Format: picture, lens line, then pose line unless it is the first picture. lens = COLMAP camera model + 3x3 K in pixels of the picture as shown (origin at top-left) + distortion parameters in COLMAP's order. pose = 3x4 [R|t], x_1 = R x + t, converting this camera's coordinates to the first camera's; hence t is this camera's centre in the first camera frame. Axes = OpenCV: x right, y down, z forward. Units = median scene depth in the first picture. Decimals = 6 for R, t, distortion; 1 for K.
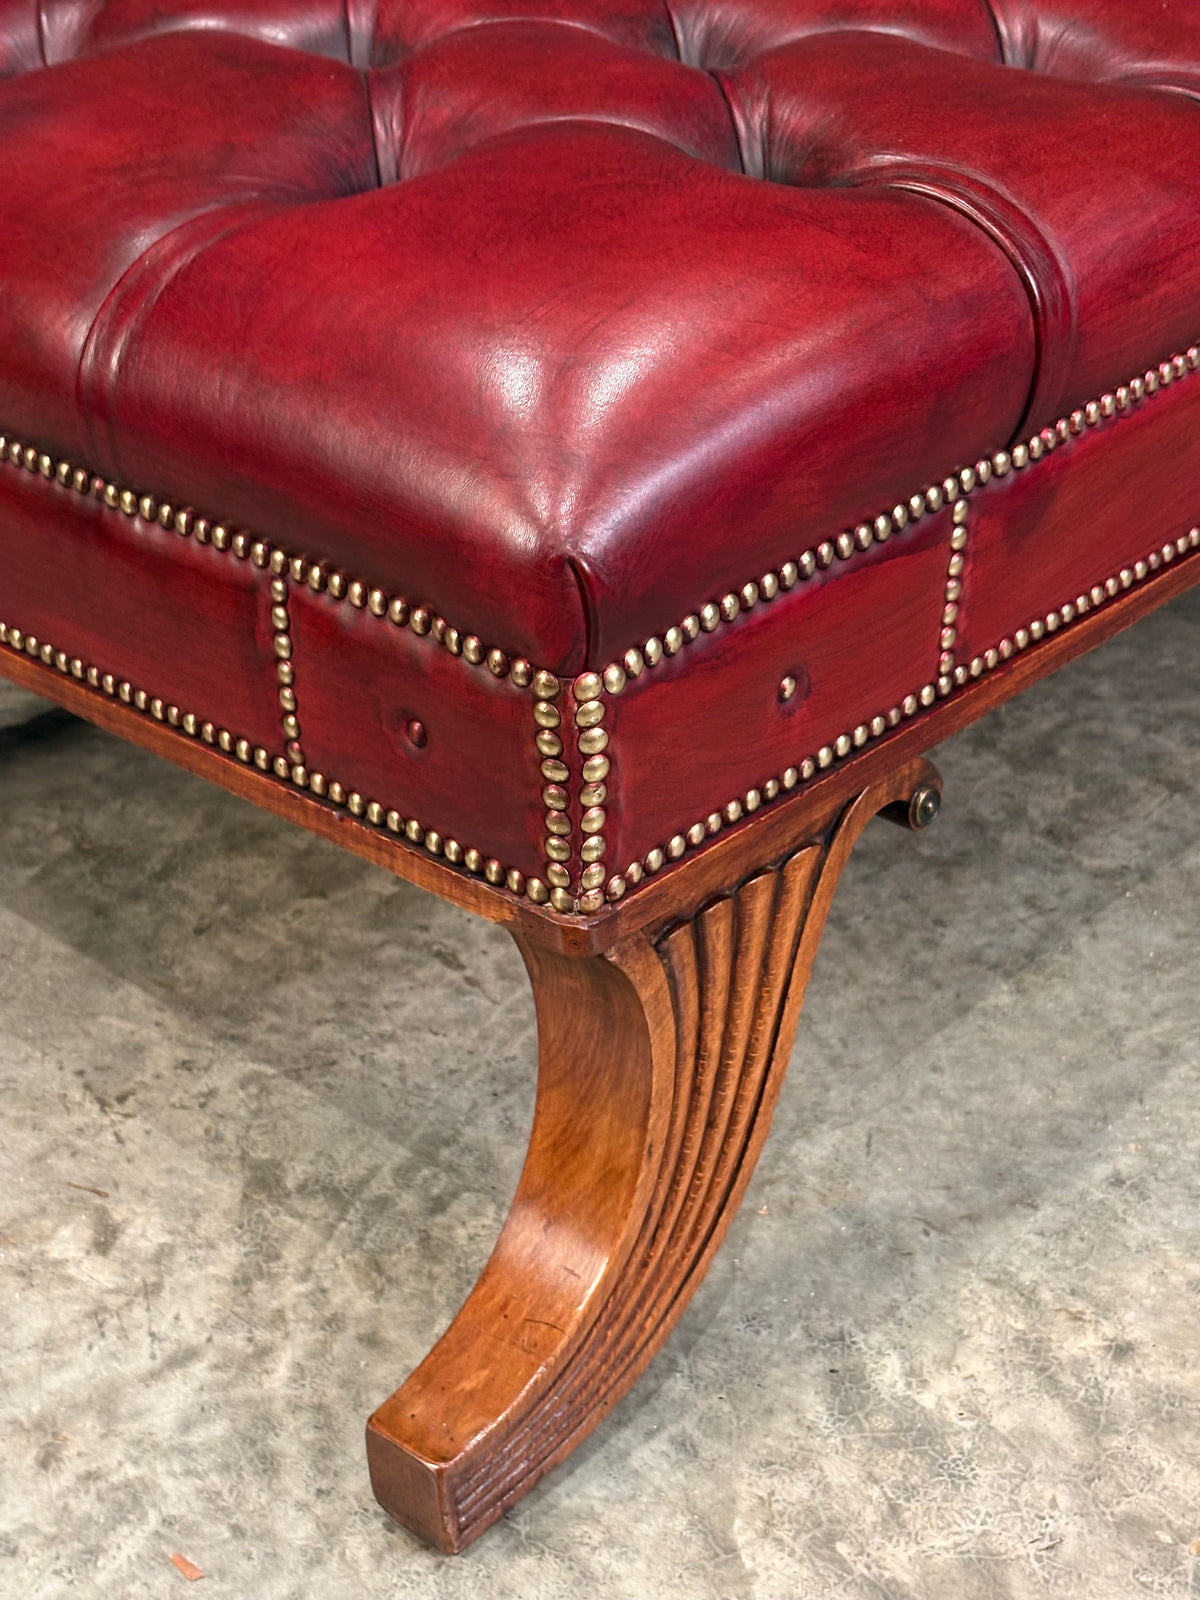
lens RADIAL K [[2384.1, 0, 606.1], [0, 2384.1, 805.6], [0, 0, 1]] dist [0.091005, 0.000000]
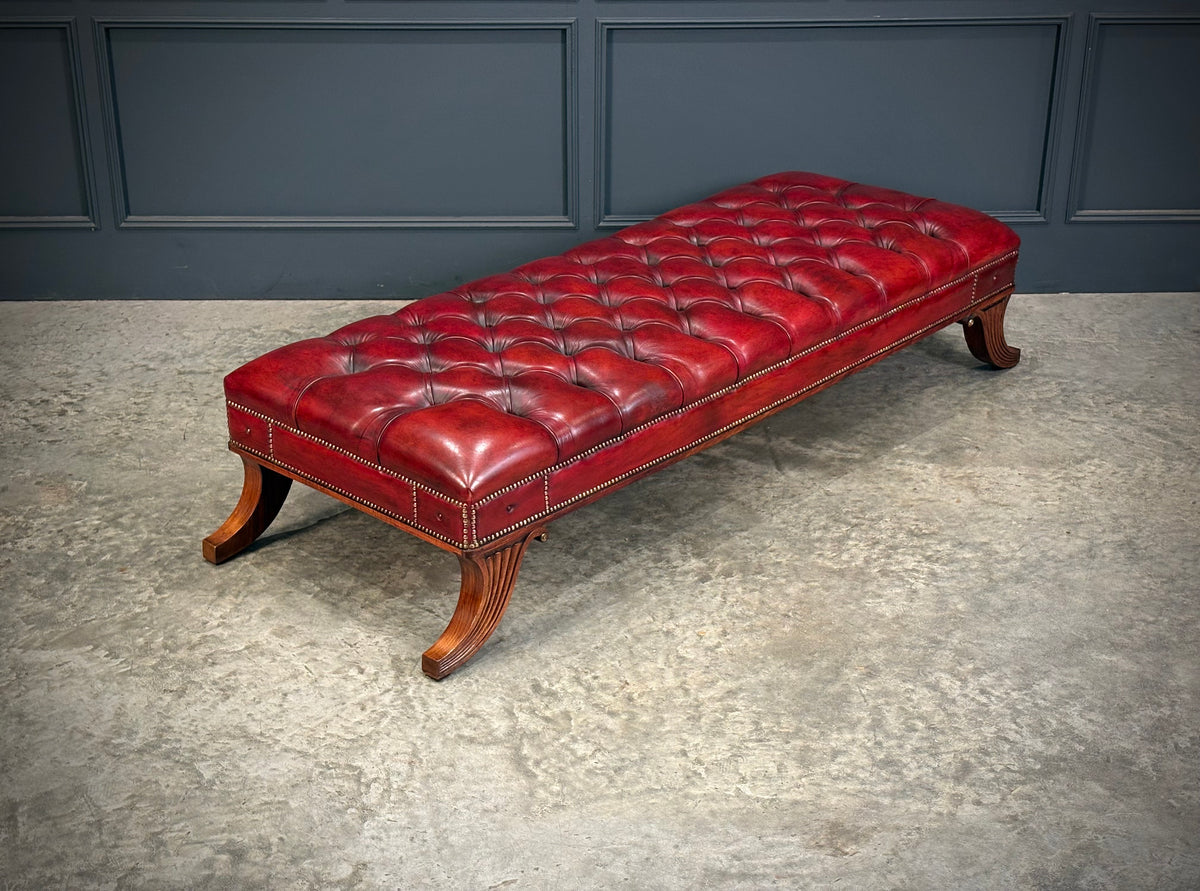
lens RADIAL K [[1788.1, 0, 601.2], [0, 1788.1, 439.9], [0, 0, 1]] dist [0.091005, 0.000000]
pose [[0.988791, -0.025064, 0.147189, -0.252533], [0.042949, 0.991890, -0.119625, 0.176962], [-0.142997, 0.124606, 0.981848, -2.286601]]
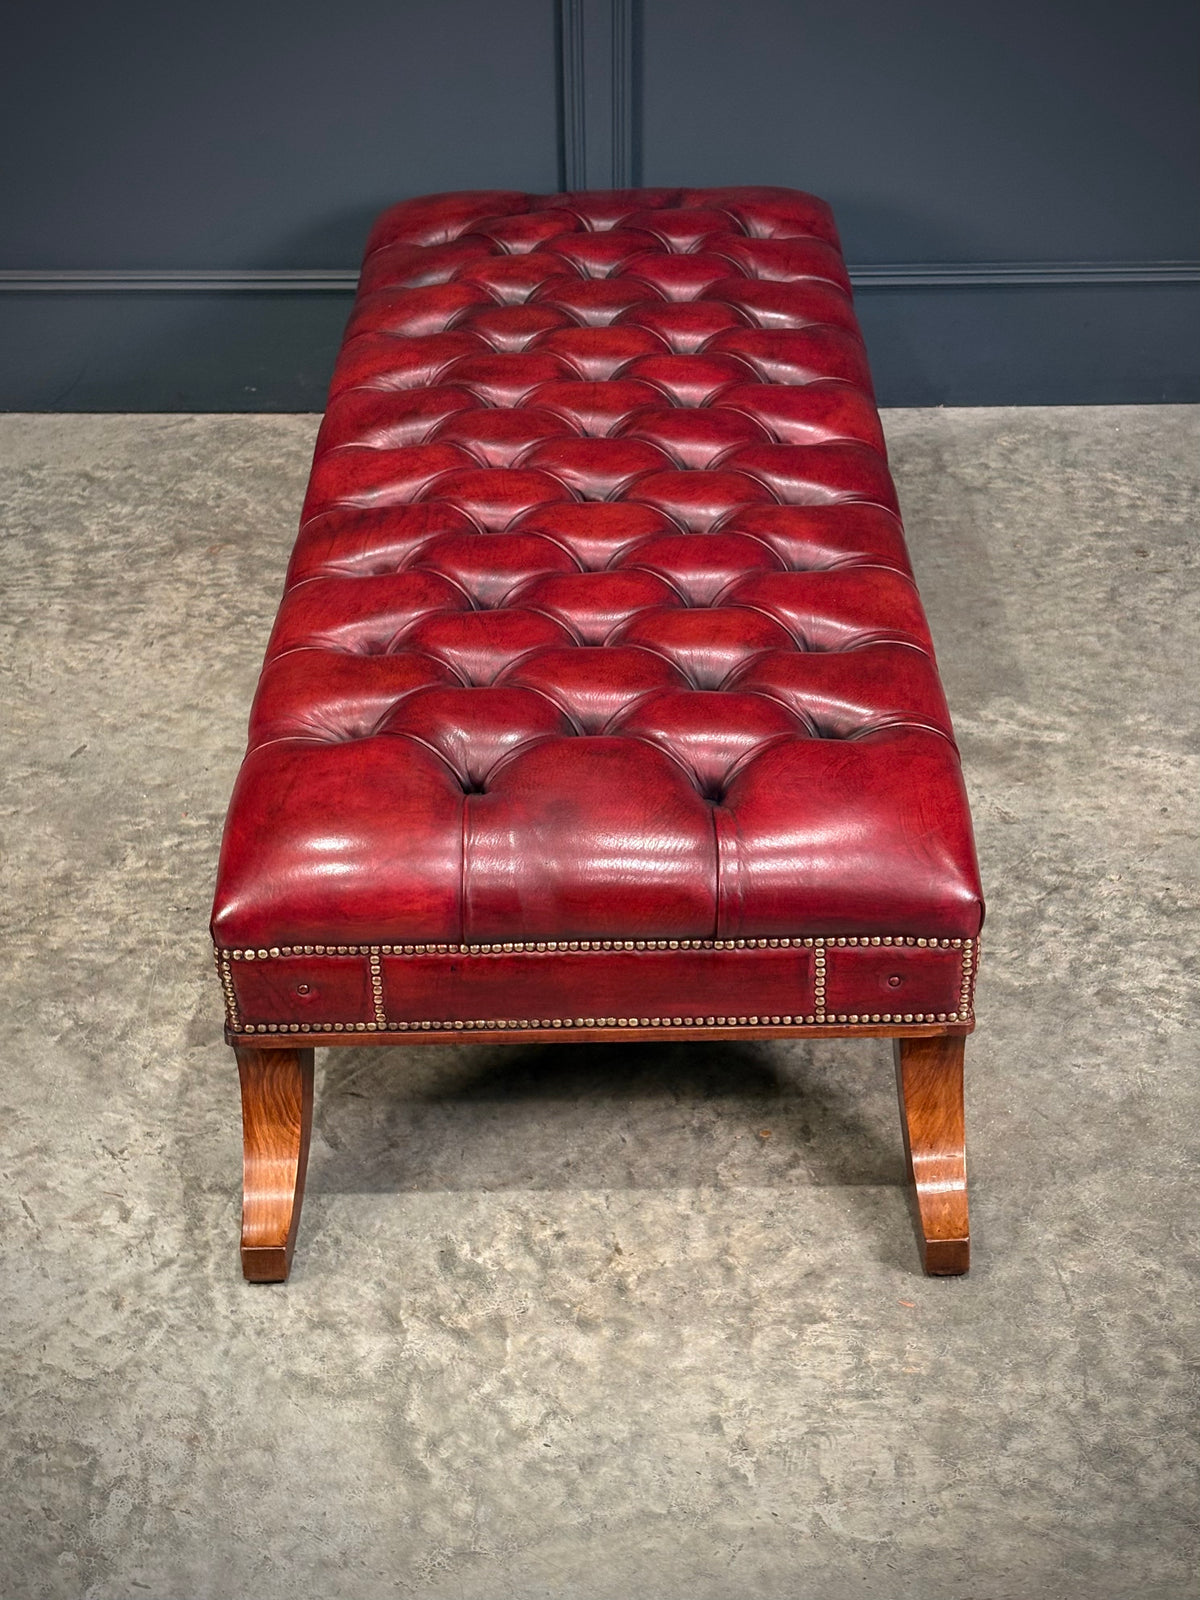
lens RADIAL K [[2384.1, 0, 613.2], [0, 2384.1, 823.9], [0, 0, 1]] dist [0.091005, 0.000000]
pose [[0.993477, -0.038797, 0.107226, 0.022632], [0.036025, 0.998968, 0.027666, -0.244313], [-0.108189, -0.023623, 0.993850, -1.342569]]
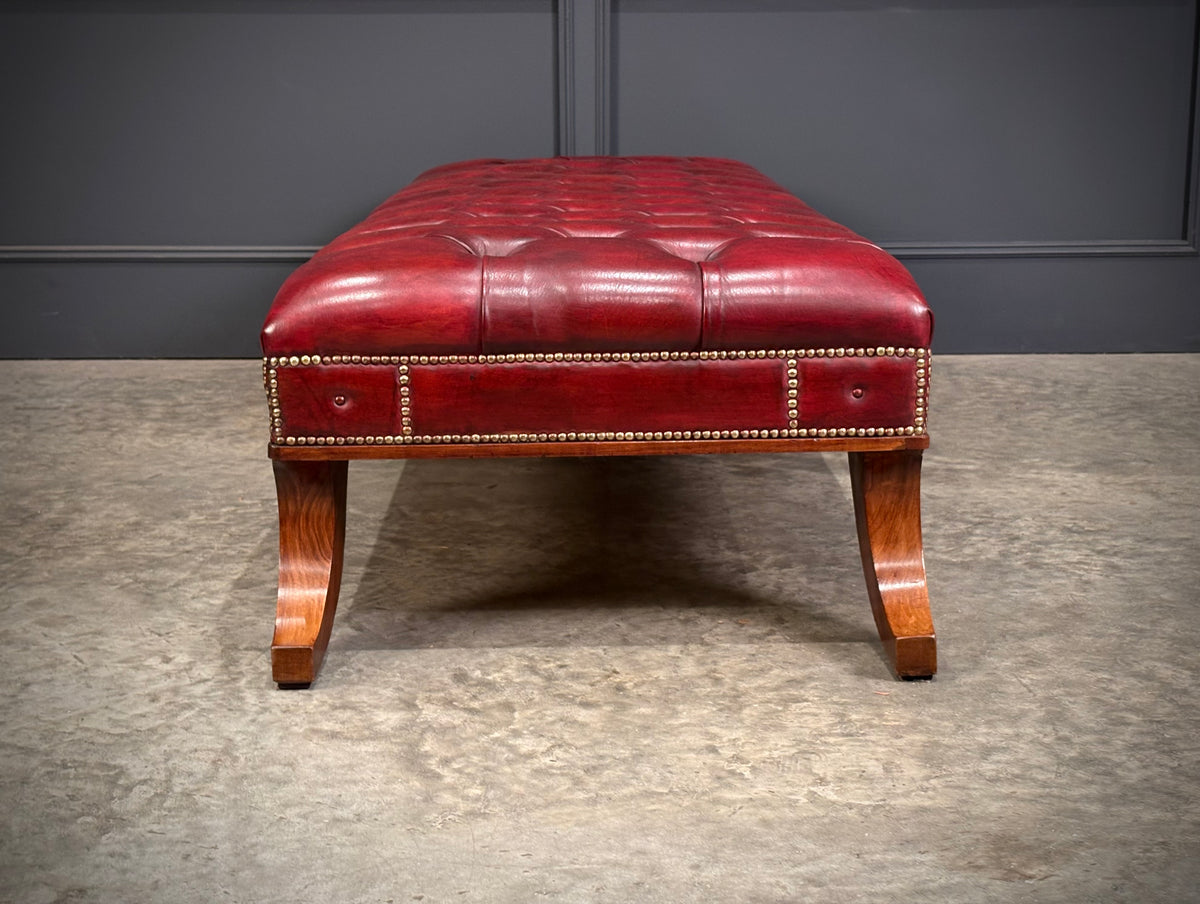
lens RADIAL K [[1813.6, 0, 603.7], [0, 1813.6, 482.6], [0, 0, 1]] dist [0.075174, 0.000000]
pose [[0.991826, 0.001685, 0.127586, 0.000647], [0.039392, 0.947024, -0.318739, 0.647414], [-0.121364, 0.321160, 0.939216, -0.929685]]
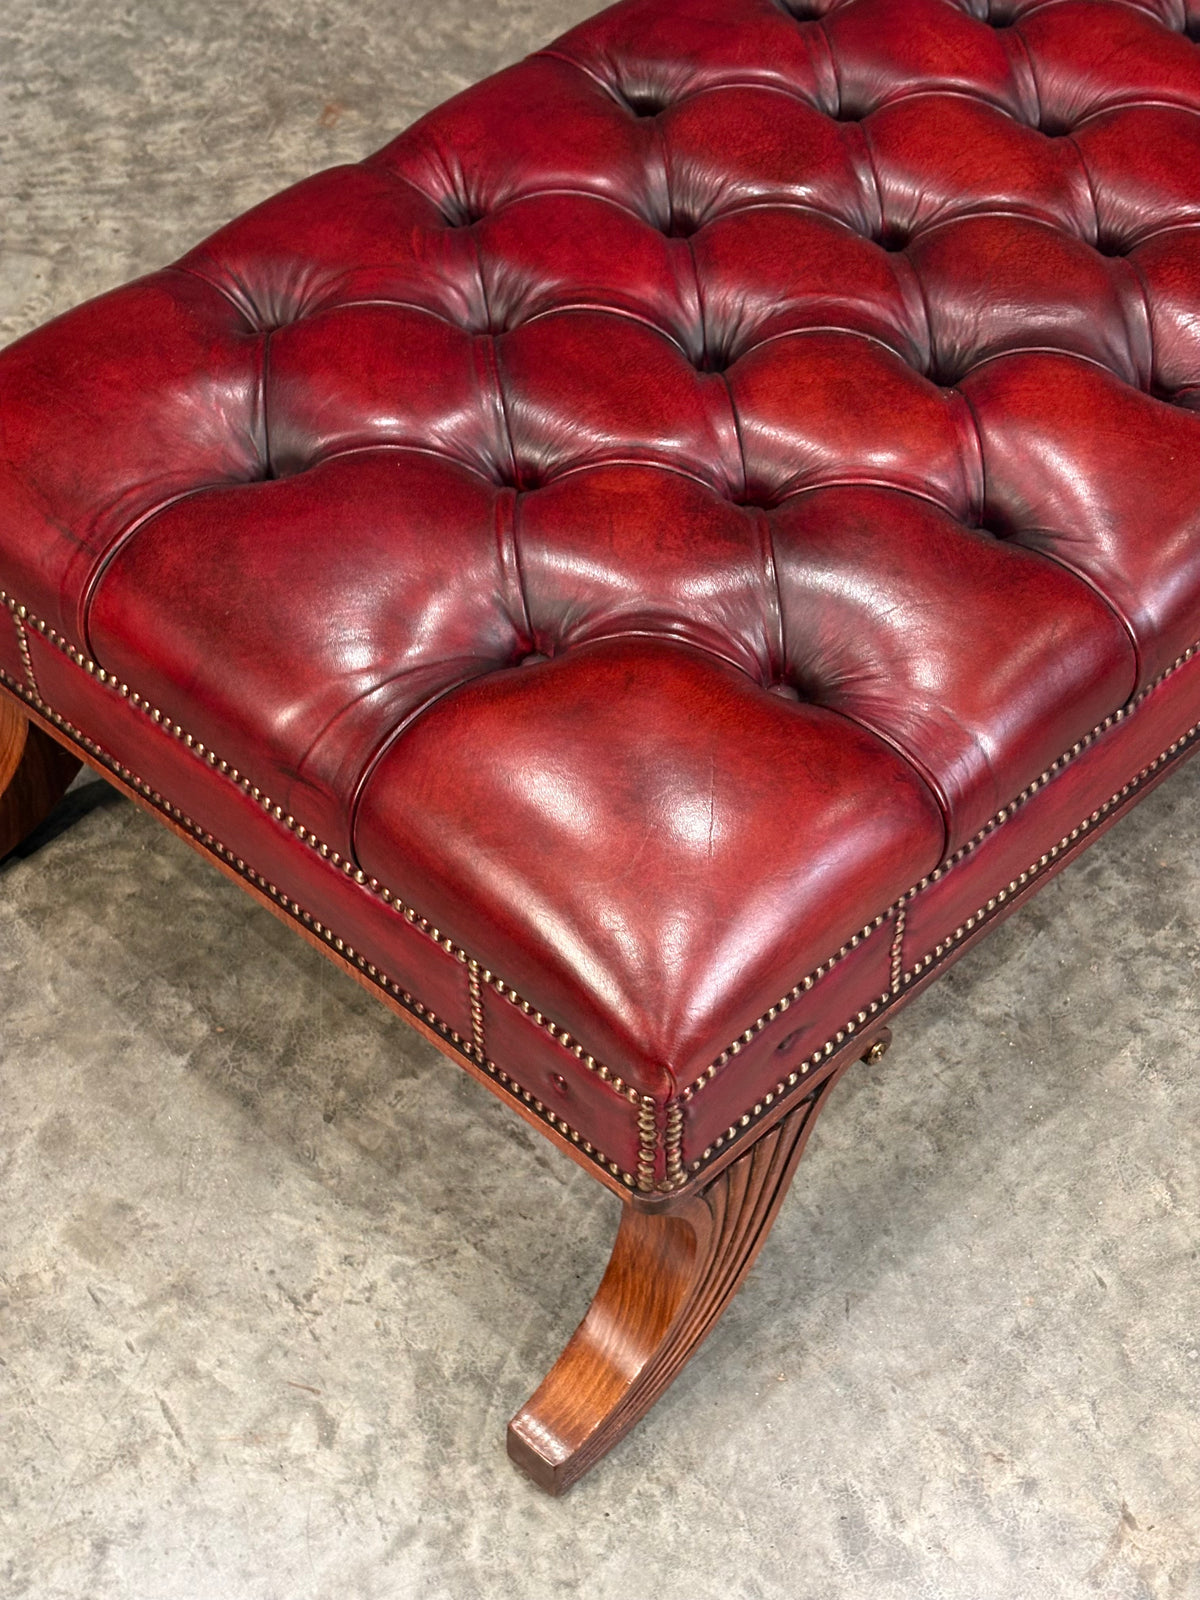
lens RADIAL K [[2384.1, 0, 605.7], [0, 2384.1, 770.7], [0, 0, 1]] dist [0.091005, 0.000000]
pose [[0.993676, -0.063272, 0.092762, -0.155815], [0.034911, 0.959268, 0.280331, -0.610952], [-0.106721, -0.275320, 0.955411, -0.285320]]
